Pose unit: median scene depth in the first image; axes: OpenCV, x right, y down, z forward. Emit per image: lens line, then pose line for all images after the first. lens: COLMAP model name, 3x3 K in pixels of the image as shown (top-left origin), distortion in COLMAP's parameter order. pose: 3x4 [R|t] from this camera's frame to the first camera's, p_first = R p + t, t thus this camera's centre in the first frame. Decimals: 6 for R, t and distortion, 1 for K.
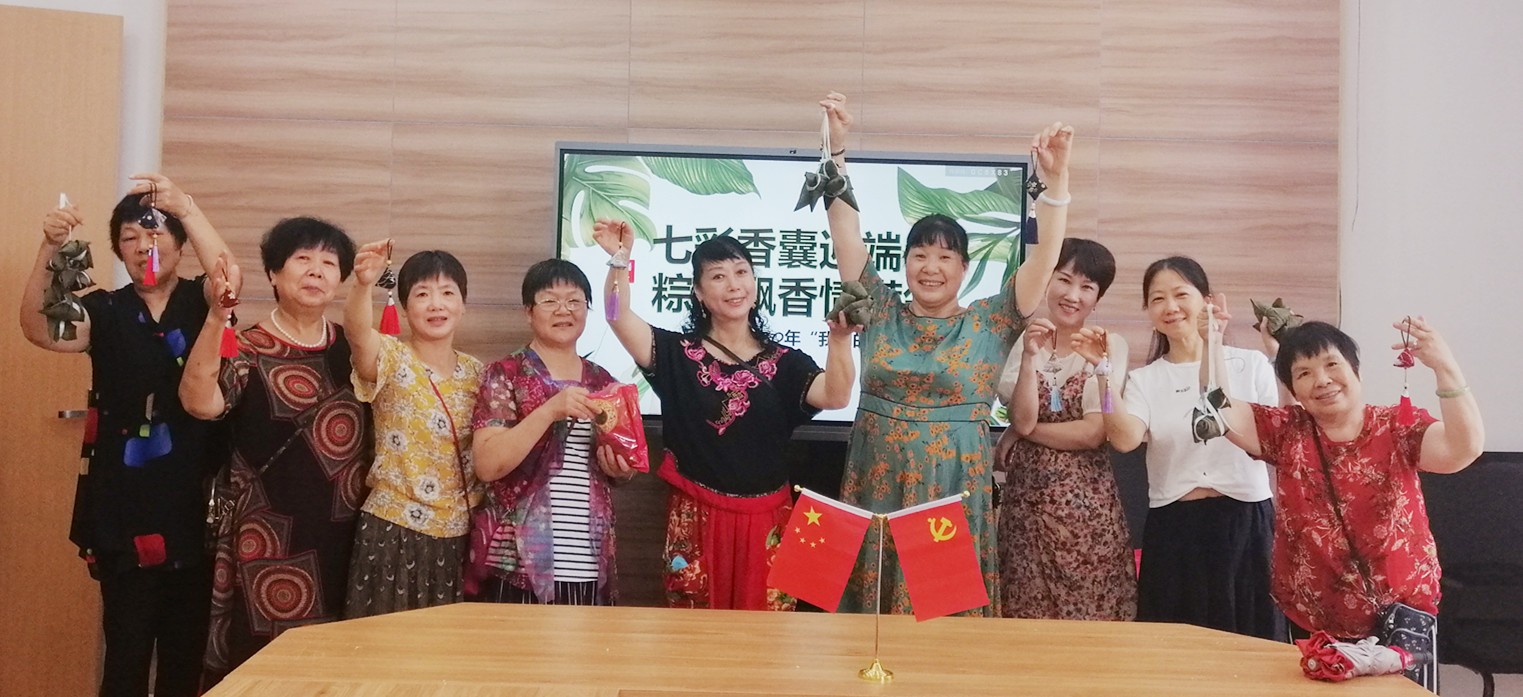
lens RADIAL K [[1683.2, 0, 806.3], [0, 1683.2, 306.4], [0, 0, 1]] dist [0.010943, 0.000000]
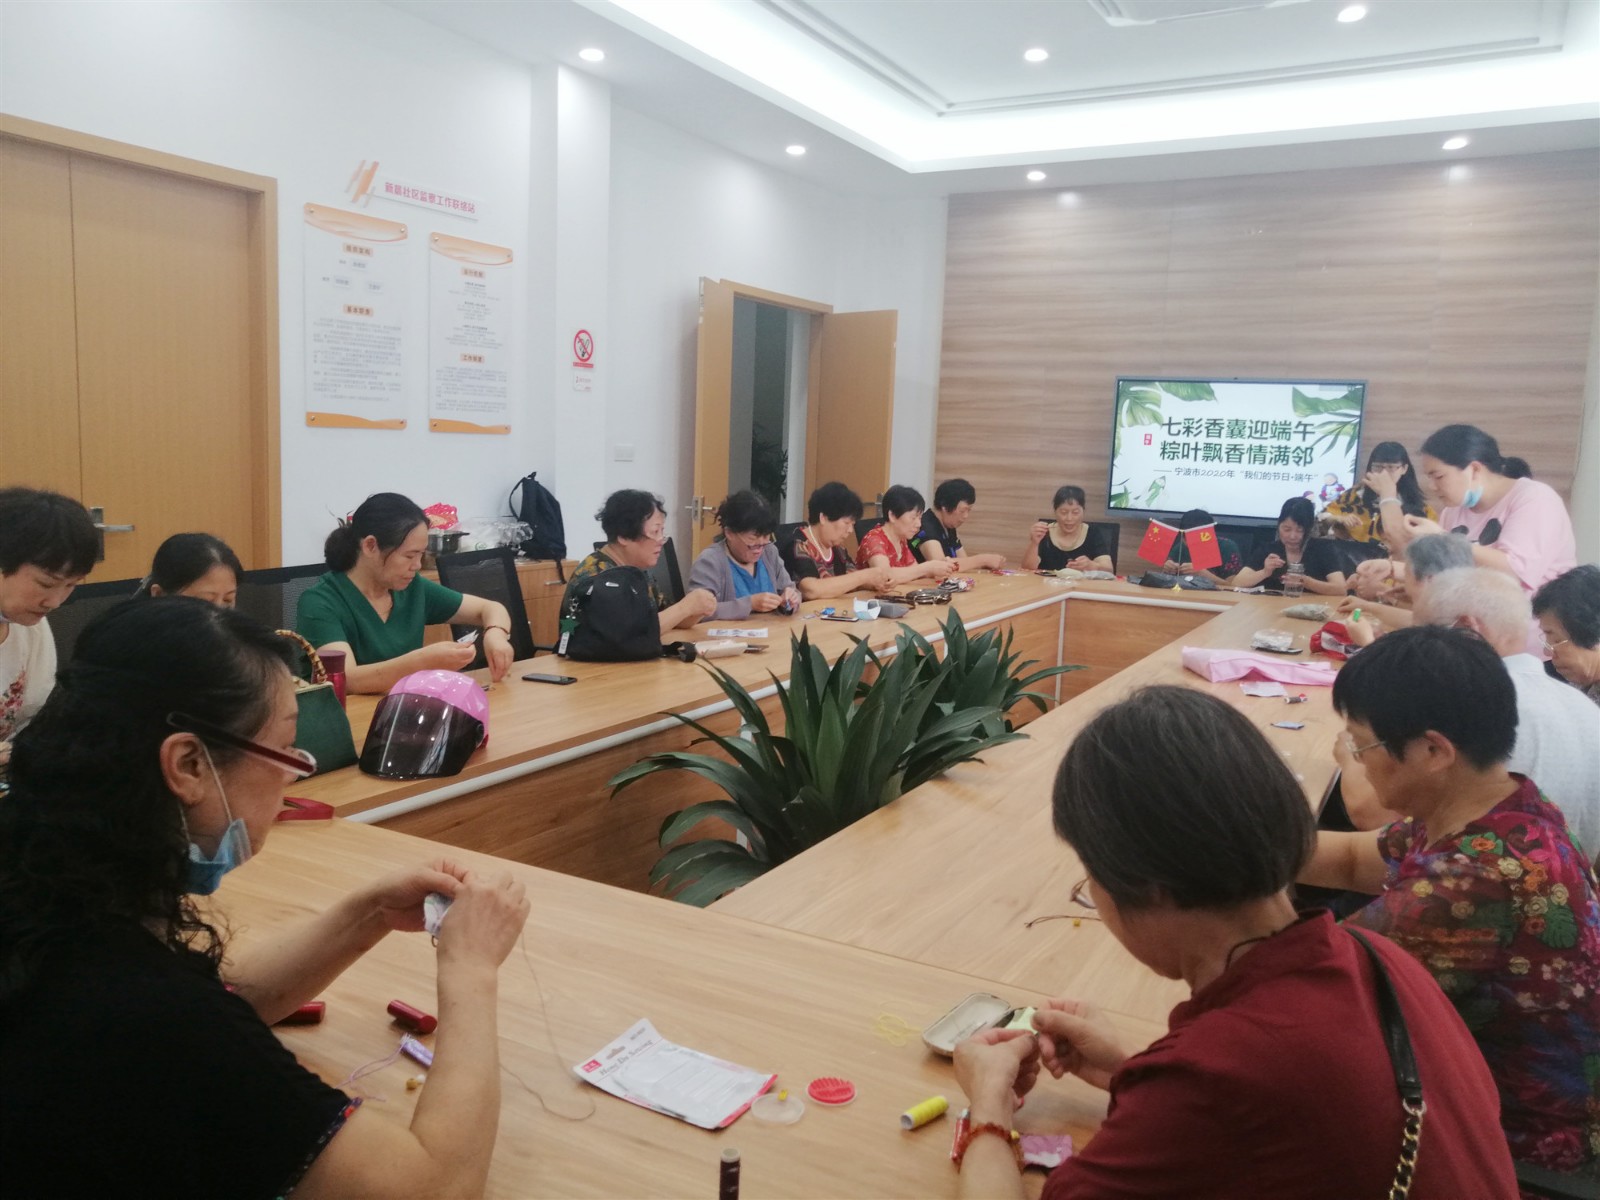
lens RADIAL K [[1268.6, 0, 792.0], [0, 1268.6, 607.9], [0, 0, 1]] dist [-0.023185, 0.042408]
pose [[0.880880, 0.068587, -0.468345, 0.239832], [-0.019379, 0.993842, 0.109095, 0.022433], [0.472944, -0.087024, 0.876785, -0.553956]]
